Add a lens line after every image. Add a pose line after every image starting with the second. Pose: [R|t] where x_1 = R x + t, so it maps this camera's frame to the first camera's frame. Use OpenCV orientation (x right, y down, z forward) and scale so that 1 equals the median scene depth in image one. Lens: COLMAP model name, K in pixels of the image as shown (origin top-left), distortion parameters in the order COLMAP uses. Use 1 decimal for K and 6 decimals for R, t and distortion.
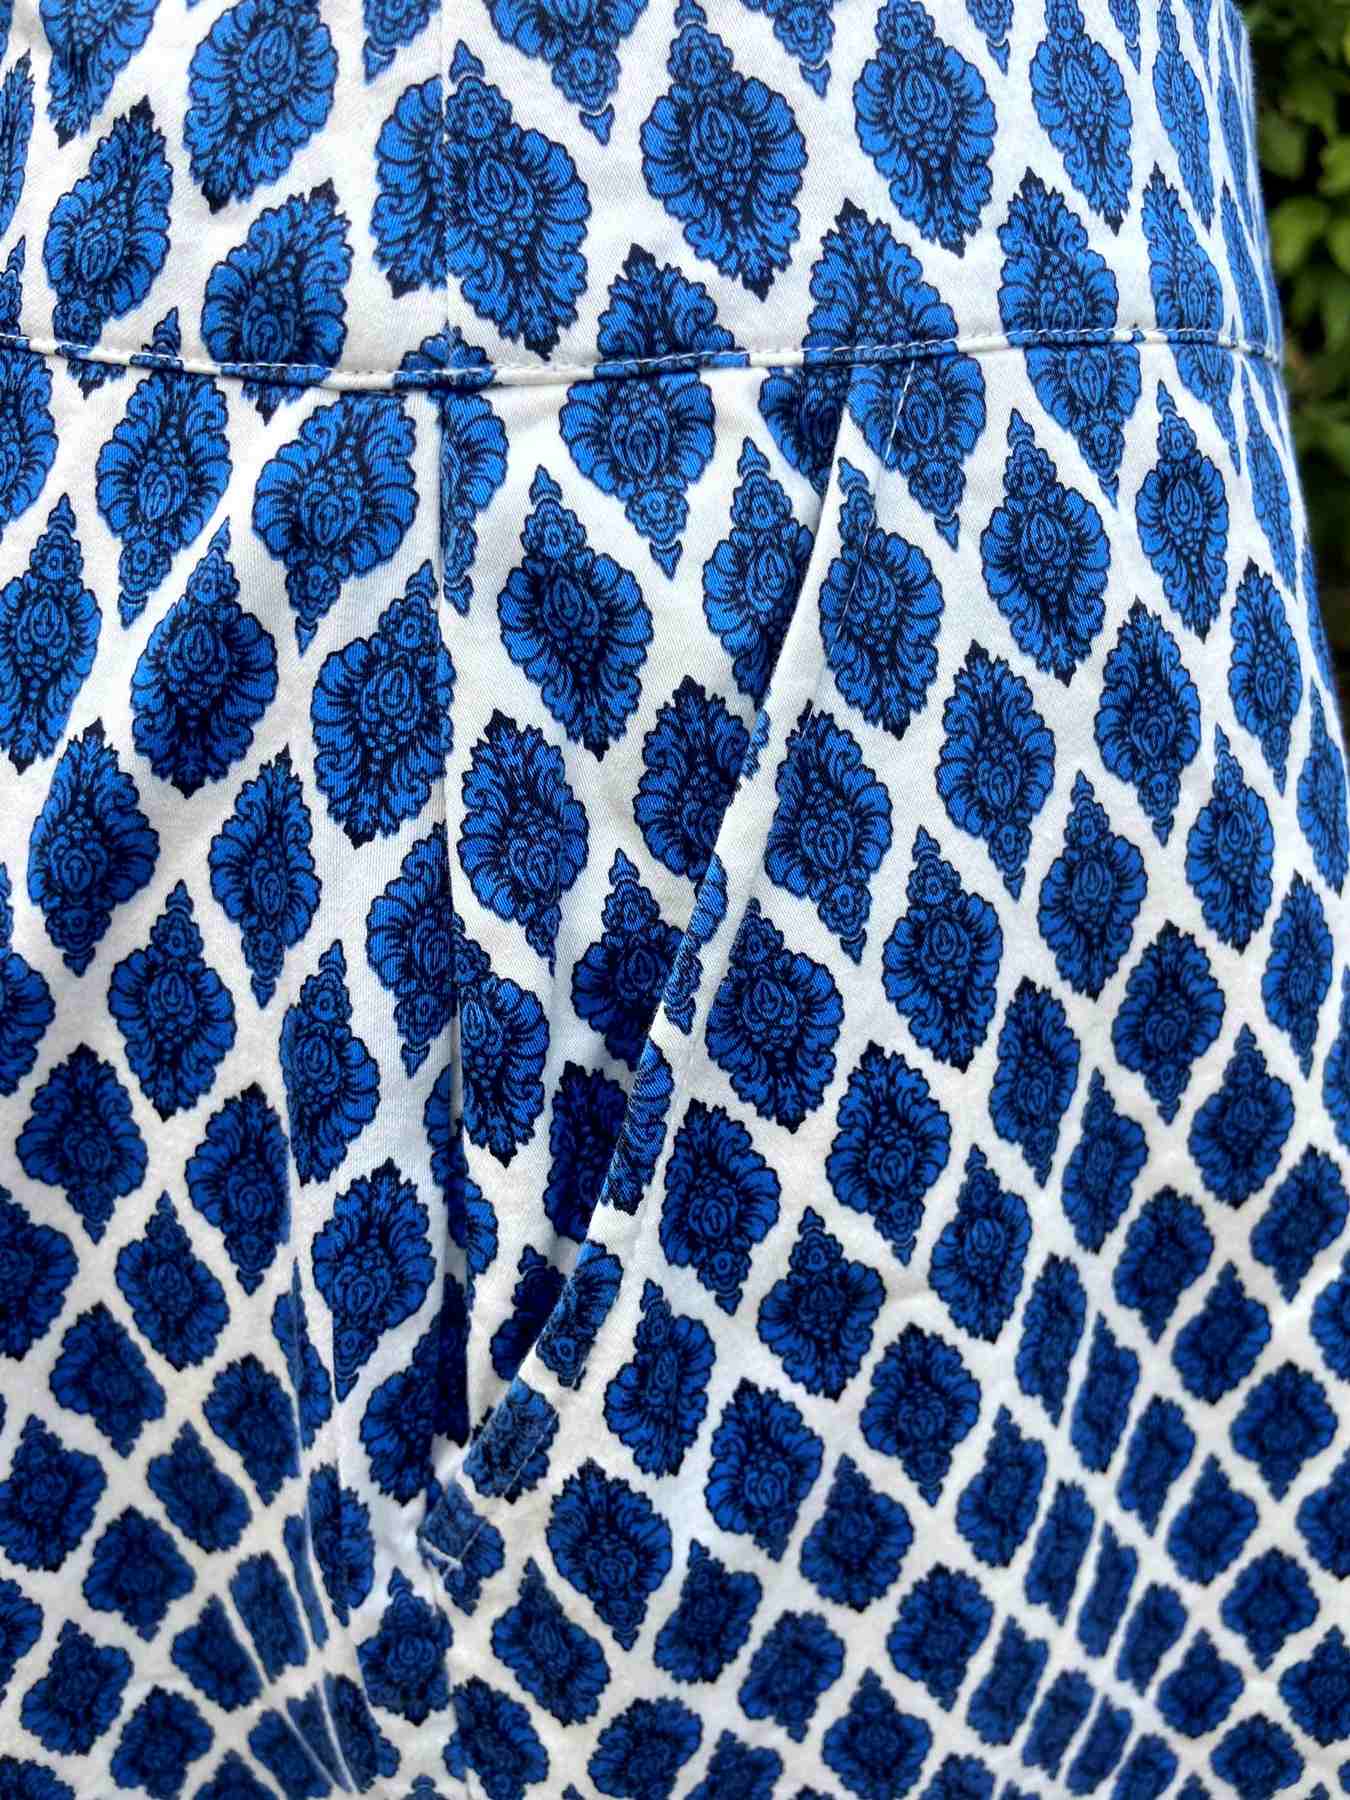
lens RADIAL K [[1400.6, 0, 673.3], [0, 1400.6, 902.6], [0, 0, 1]] dist [0.045223, -0.064611]
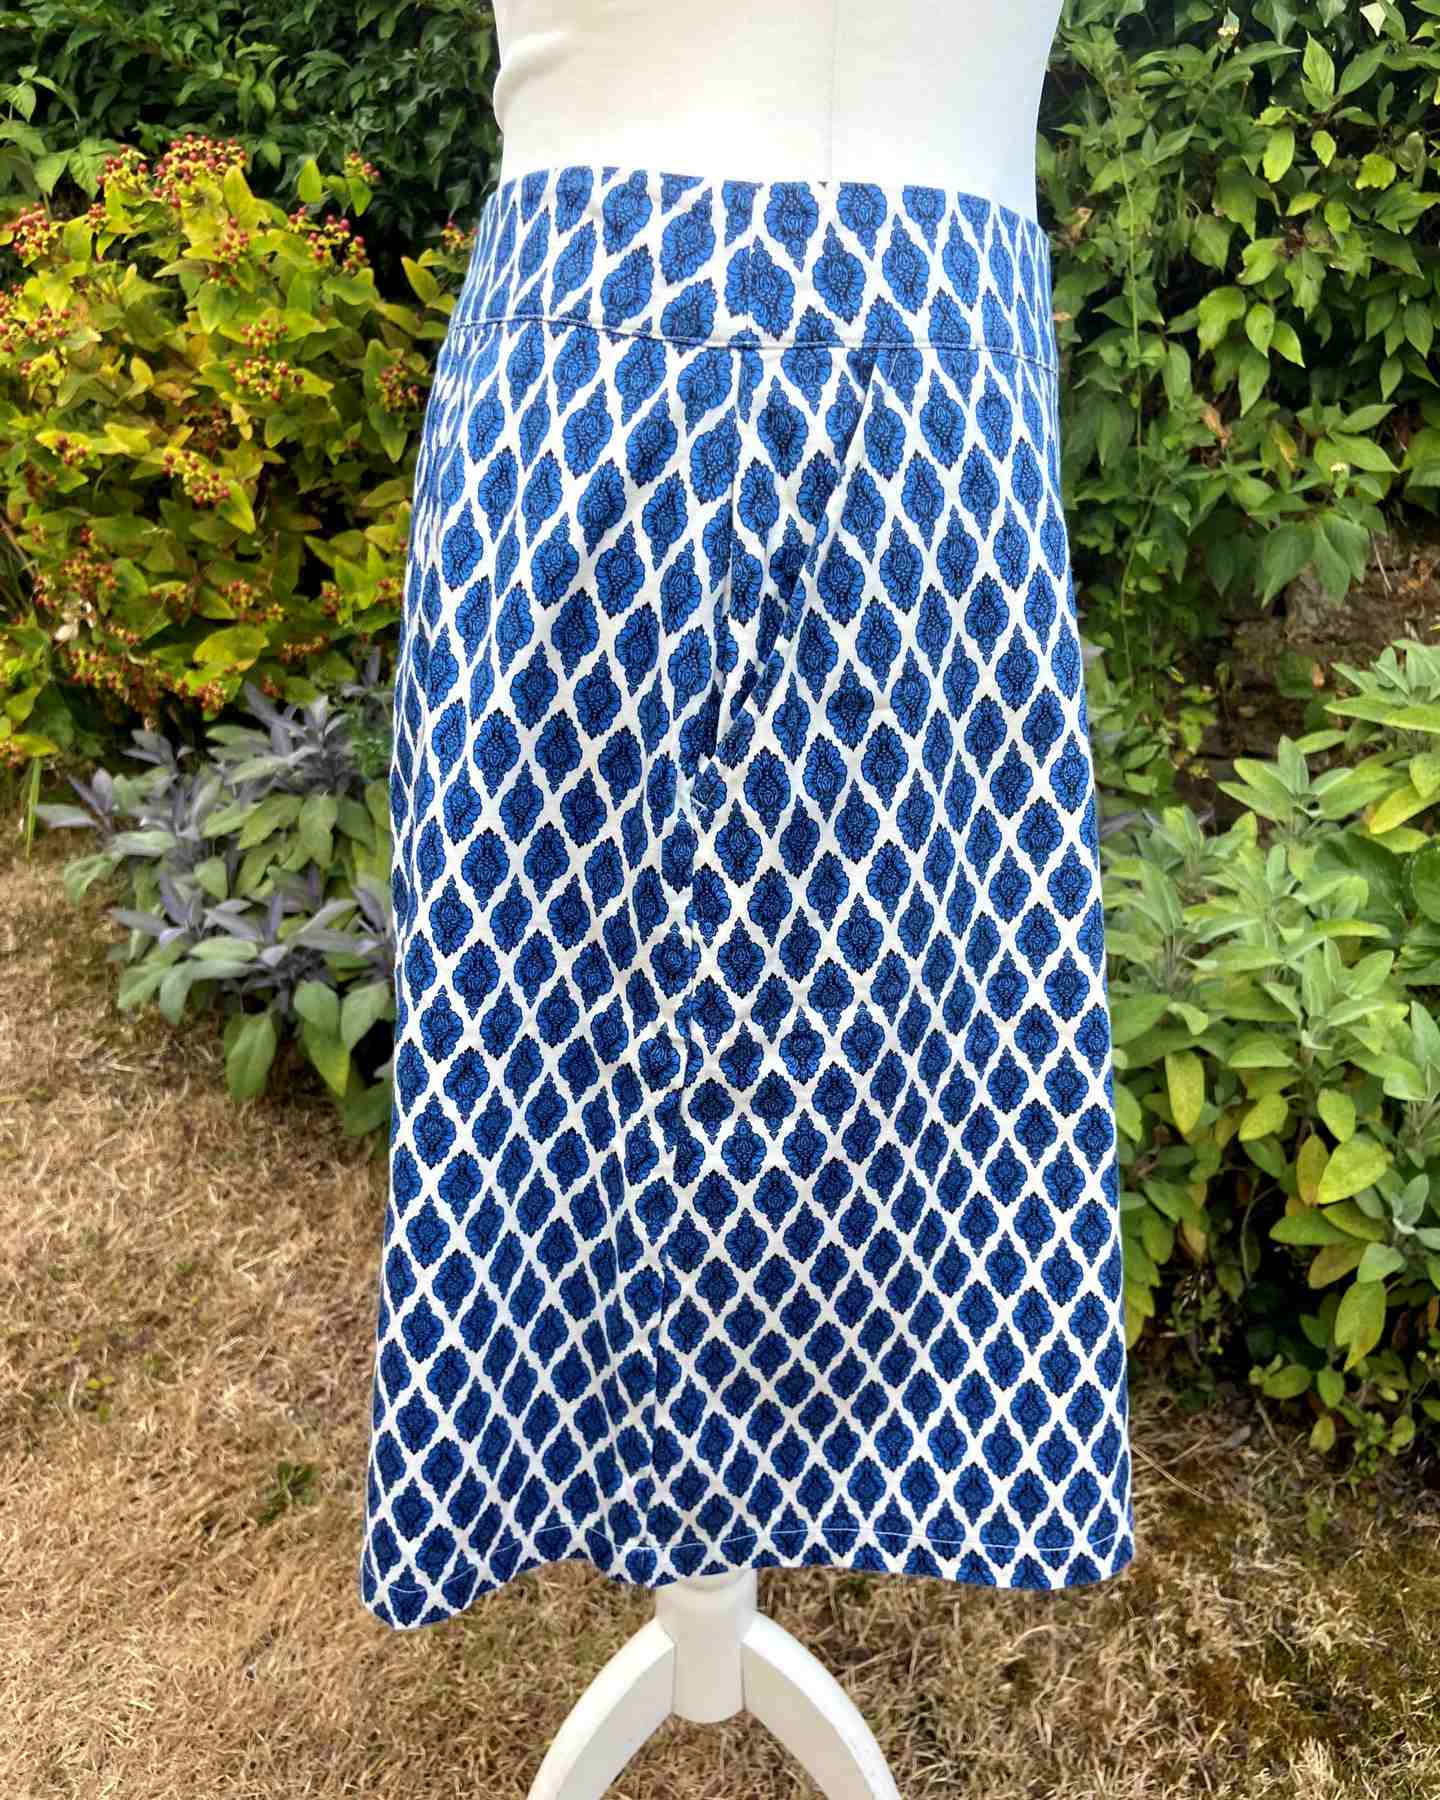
lens RADIAL K [[1363.3, 0, 711.6], [0, 1363.3, 908.5], [0, 0, 1]] dist [0.019967, -0.022157]
pose [[0.997947, 0.040885, 0.049305, -0.306136], [-0.040171, 0.999074, -0.015396, 0.823873], [-0.049889, 0.013384, 0.998665, -1.779247]]
